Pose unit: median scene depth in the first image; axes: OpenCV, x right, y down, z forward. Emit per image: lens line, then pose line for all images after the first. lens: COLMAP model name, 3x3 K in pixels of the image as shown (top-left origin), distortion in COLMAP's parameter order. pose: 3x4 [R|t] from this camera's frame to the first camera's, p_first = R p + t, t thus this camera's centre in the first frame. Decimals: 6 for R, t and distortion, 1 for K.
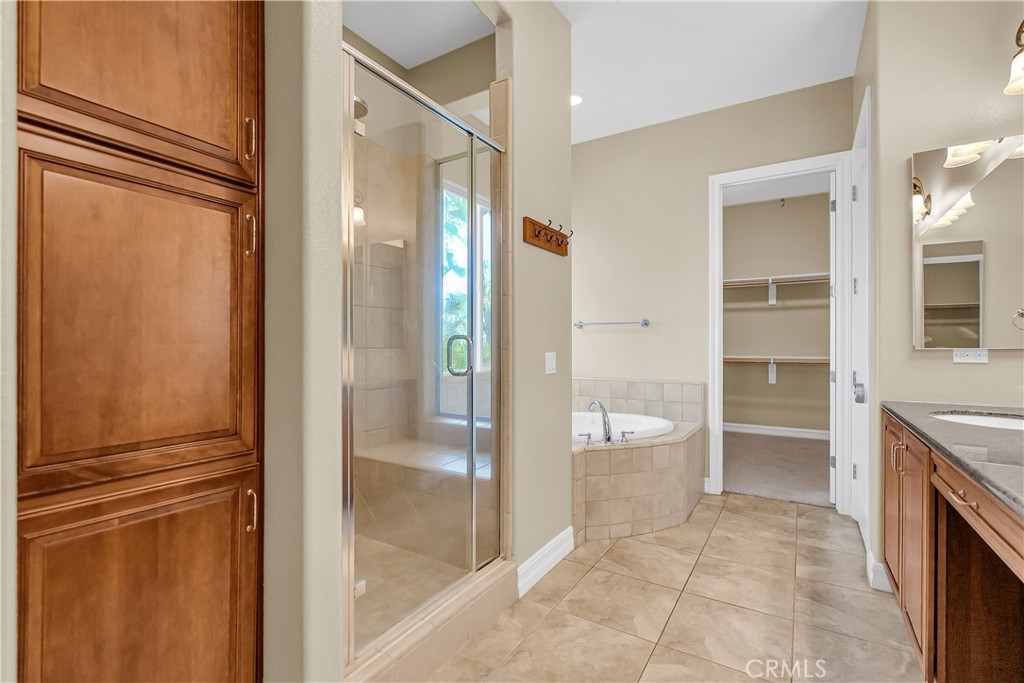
lens RADIAL K [[473.3, 0, 511.1], [0, 473.3, 345.4], [0, 0, 1]] dist [-0.003812, -0.000243]
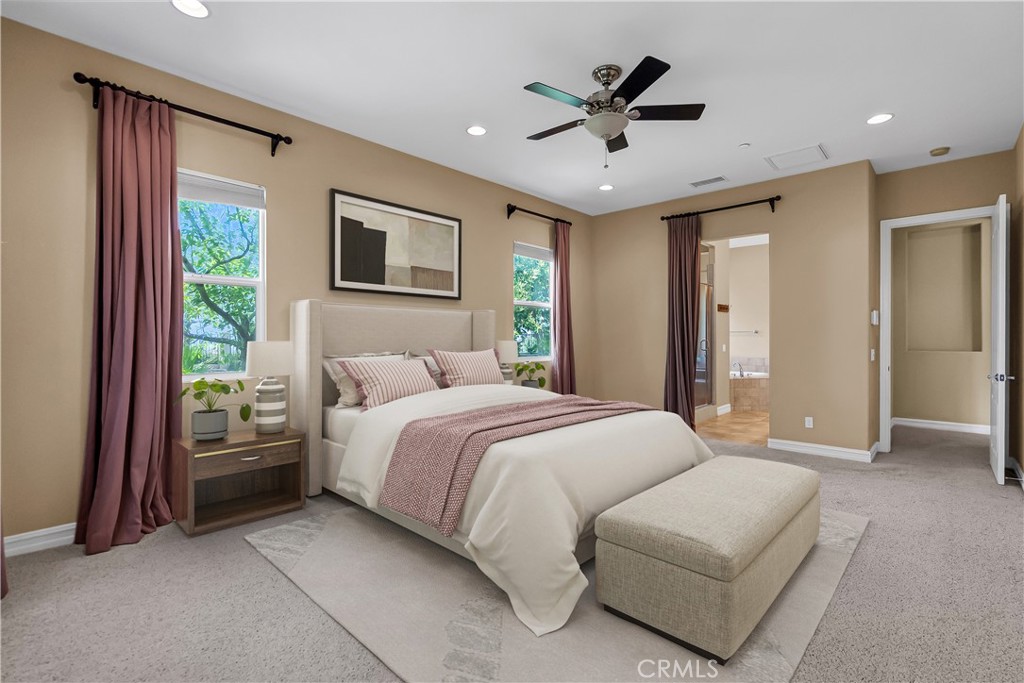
lens RADIAL K [[473.3, 0, 512.3], [0, 473.3, 339.1], [0, 0, 1]] dist [-0.003812, -0.000243]
pose [[0.981393, -0.000036, -0.192010, -0.613819], [0.000728, 0.999993, 0.003537, -0.031277], [0.192009, -0.003611, 0.981387, -2.073208]]
